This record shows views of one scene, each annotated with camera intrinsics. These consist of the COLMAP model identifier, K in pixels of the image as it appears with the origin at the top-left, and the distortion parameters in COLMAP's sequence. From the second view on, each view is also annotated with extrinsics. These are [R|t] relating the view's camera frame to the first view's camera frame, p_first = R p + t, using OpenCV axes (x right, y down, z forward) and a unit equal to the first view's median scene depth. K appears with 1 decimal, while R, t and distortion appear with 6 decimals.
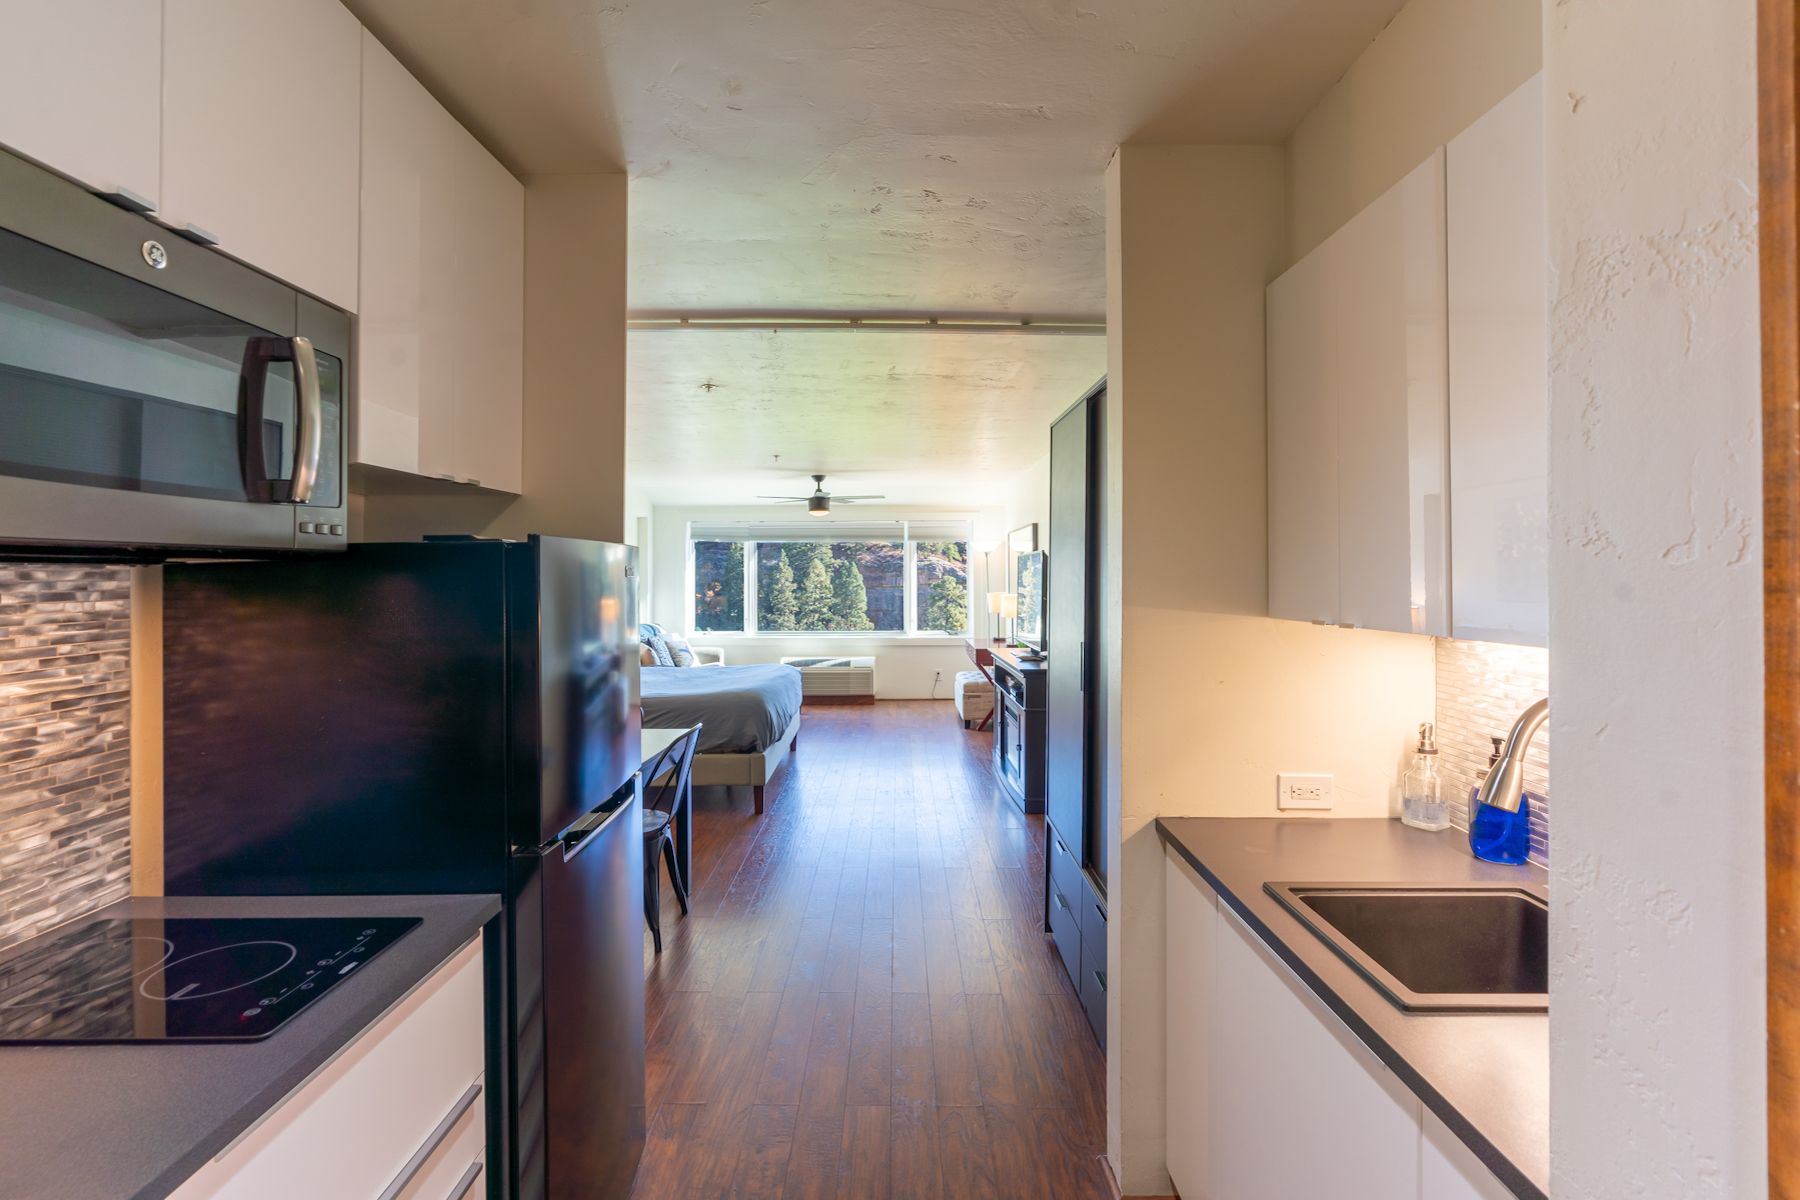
lens RADIAL K [[849.8, 0, 902.4], [0, 849.8, 574.1], [0, 0, 1]] dist [-0.001099, -0.000055]
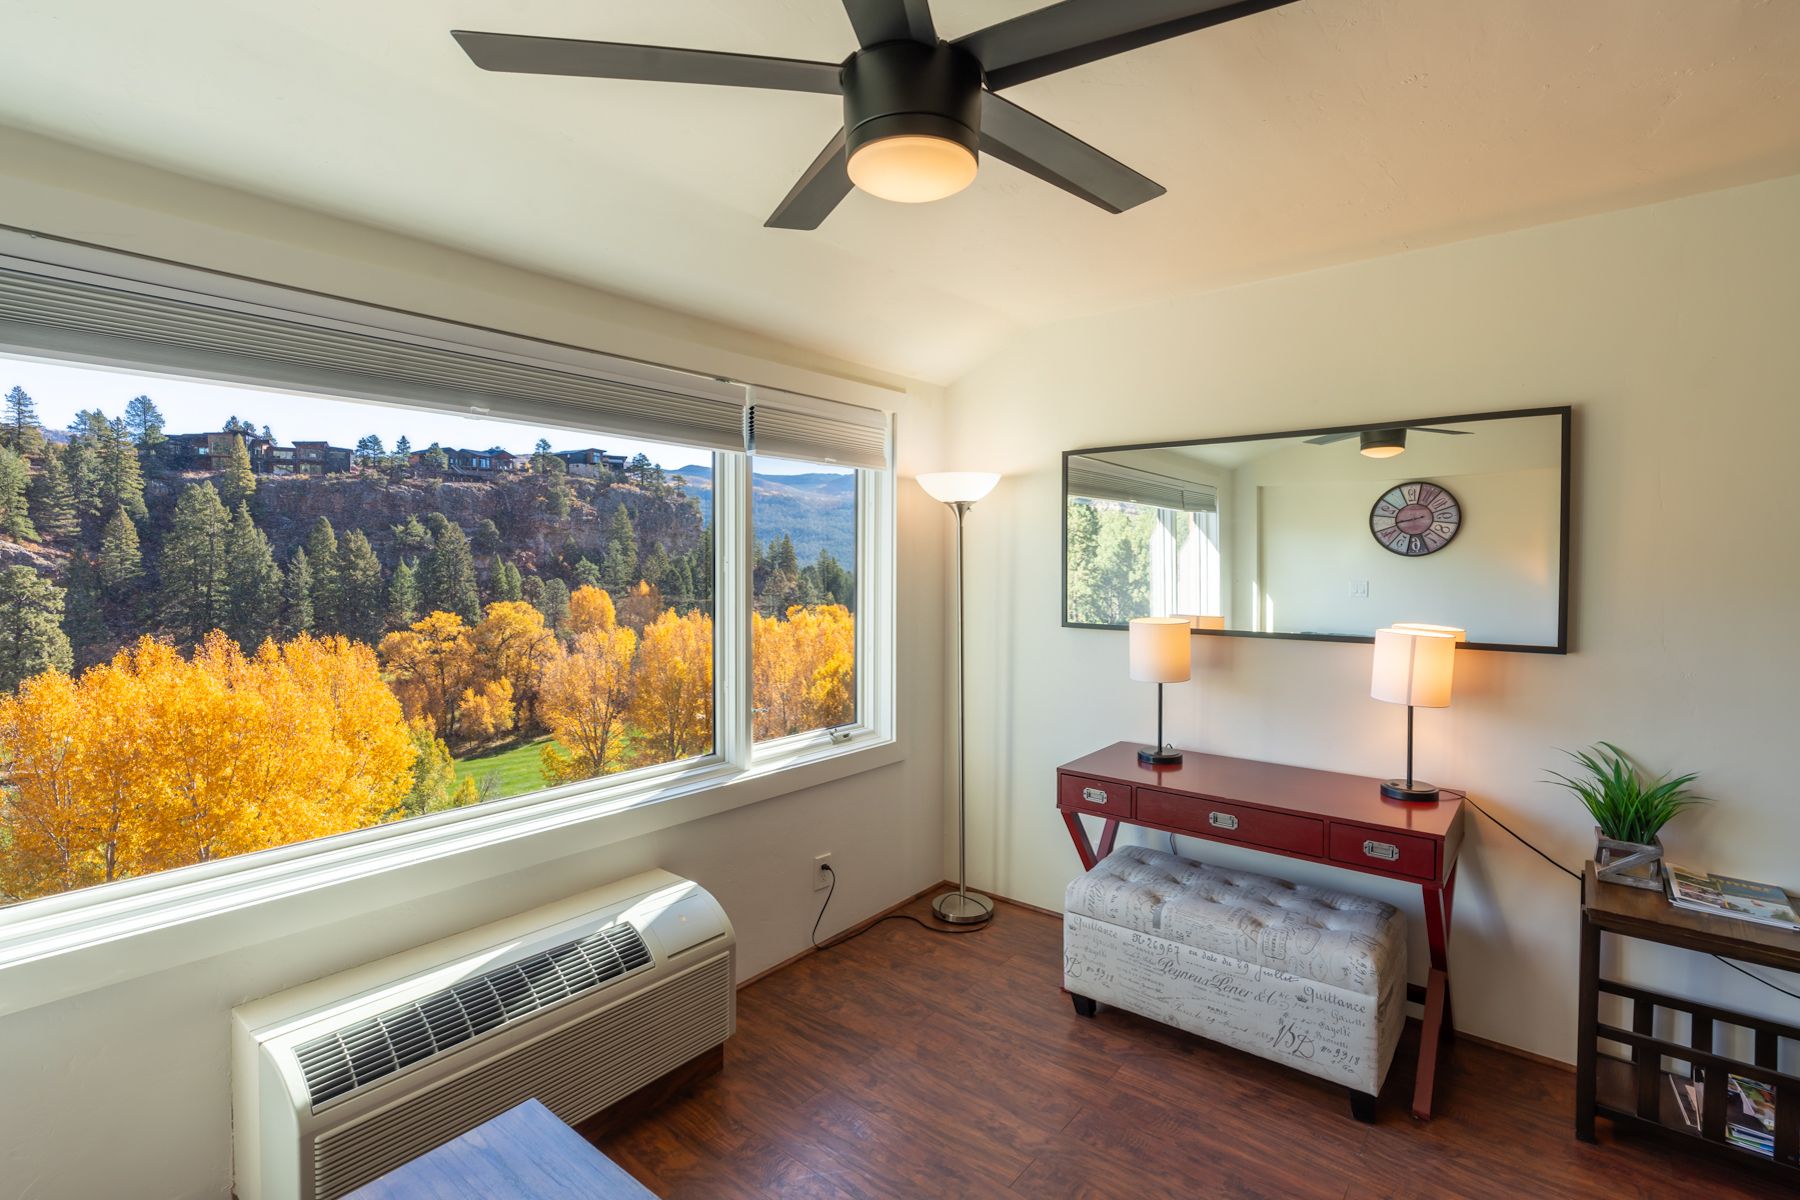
lens RADIAL K [[849.8, 0, 902.4], [0, 849.8, 574.1], [0, 0, 1]] dist [-0.001099, -0.000055]
pose [[0.636744, -0.008489, 0.771029, -0.186799], [-0.001609, 0.999923, 0.012338, -0.000553], [-0.771074, -0.009097, 0.636681, 0.759142]]
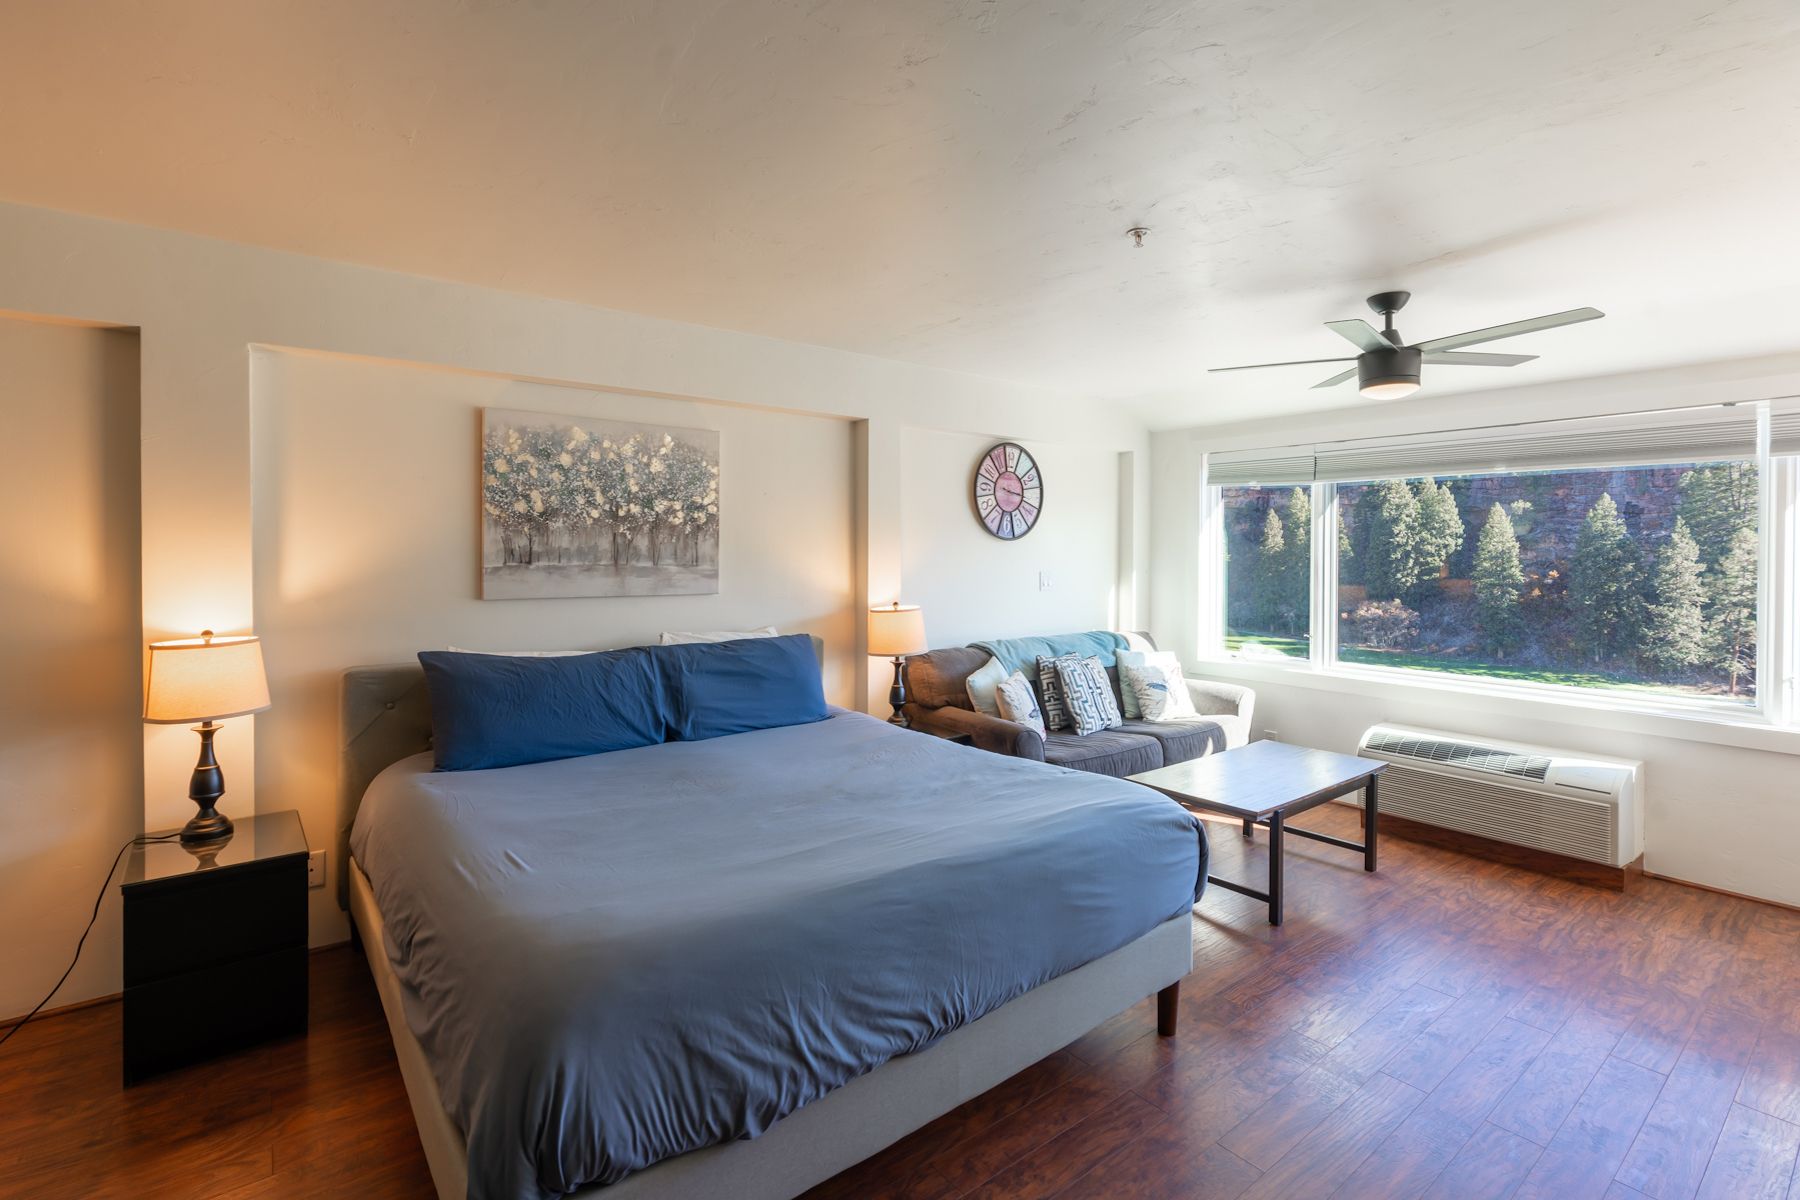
lens RADIAL K [[814.1, 0, 855.9], [0, 814.1, 561.0], [0, 0, 1]] dist [-0.029547, 0.000172]
pose [[0.573305, 0.018344, -0.819137, 0.054592], [-0.004976, 0.999809, 0.018908, 0.000074], [0.819327, -0.006764, 0.573286, 0.494359]]
